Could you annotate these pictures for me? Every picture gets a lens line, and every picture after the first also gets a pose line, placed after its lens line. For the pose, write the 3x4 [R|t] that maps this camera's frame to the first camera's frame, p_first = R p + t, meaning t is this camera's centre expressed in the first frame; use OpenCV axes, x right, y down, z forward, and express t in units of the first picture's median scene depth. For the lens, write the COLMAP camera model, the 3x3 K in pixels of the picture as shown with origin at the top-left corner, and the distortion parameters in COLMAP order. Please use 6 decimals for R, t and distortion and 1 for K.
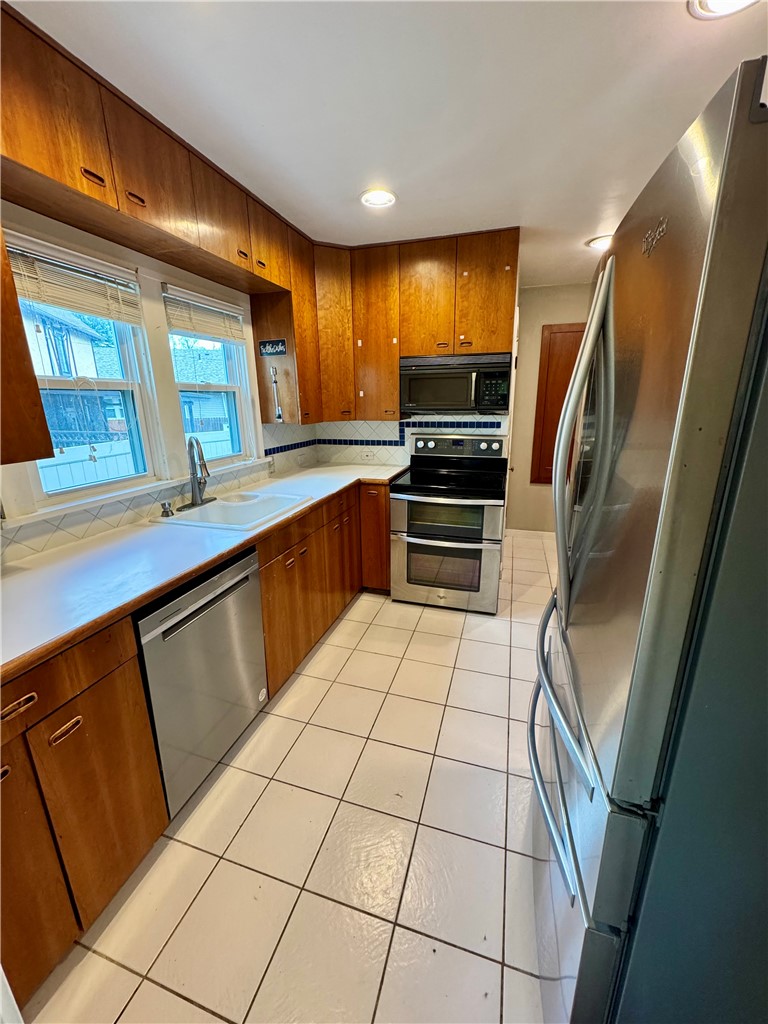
lens RADIAL K [[408.4, 0, 382.8], [0, 408.4, 513.0], [0, 0, 1]] dist [-0.002150, 0.000640]
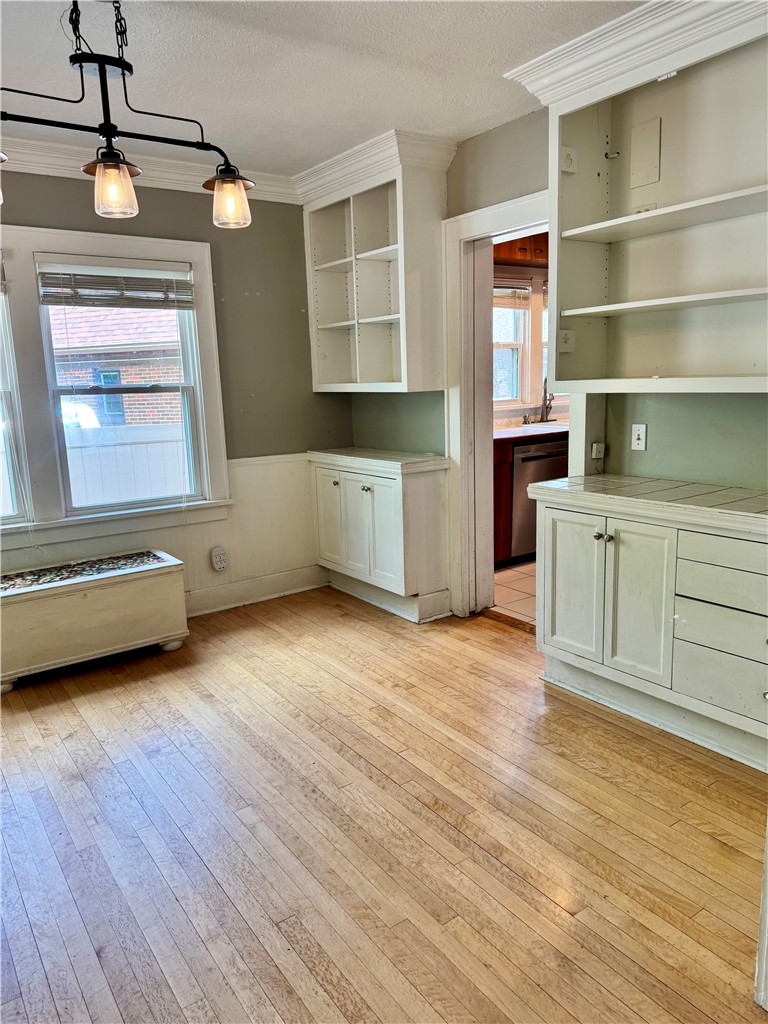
lens RADIAL K [[715.0, 0, 381.2], [0, 715.0, 508.3], [0, 0, 1]] dist [0.050646, -0.004935]
pose [[0.796787, 0.113120, -0.593578, 0.703888], [-0.150832, 0.988459, -0.014096, 0.436211], [0.585133, 0.100762, 0.804653, -1.509885]]
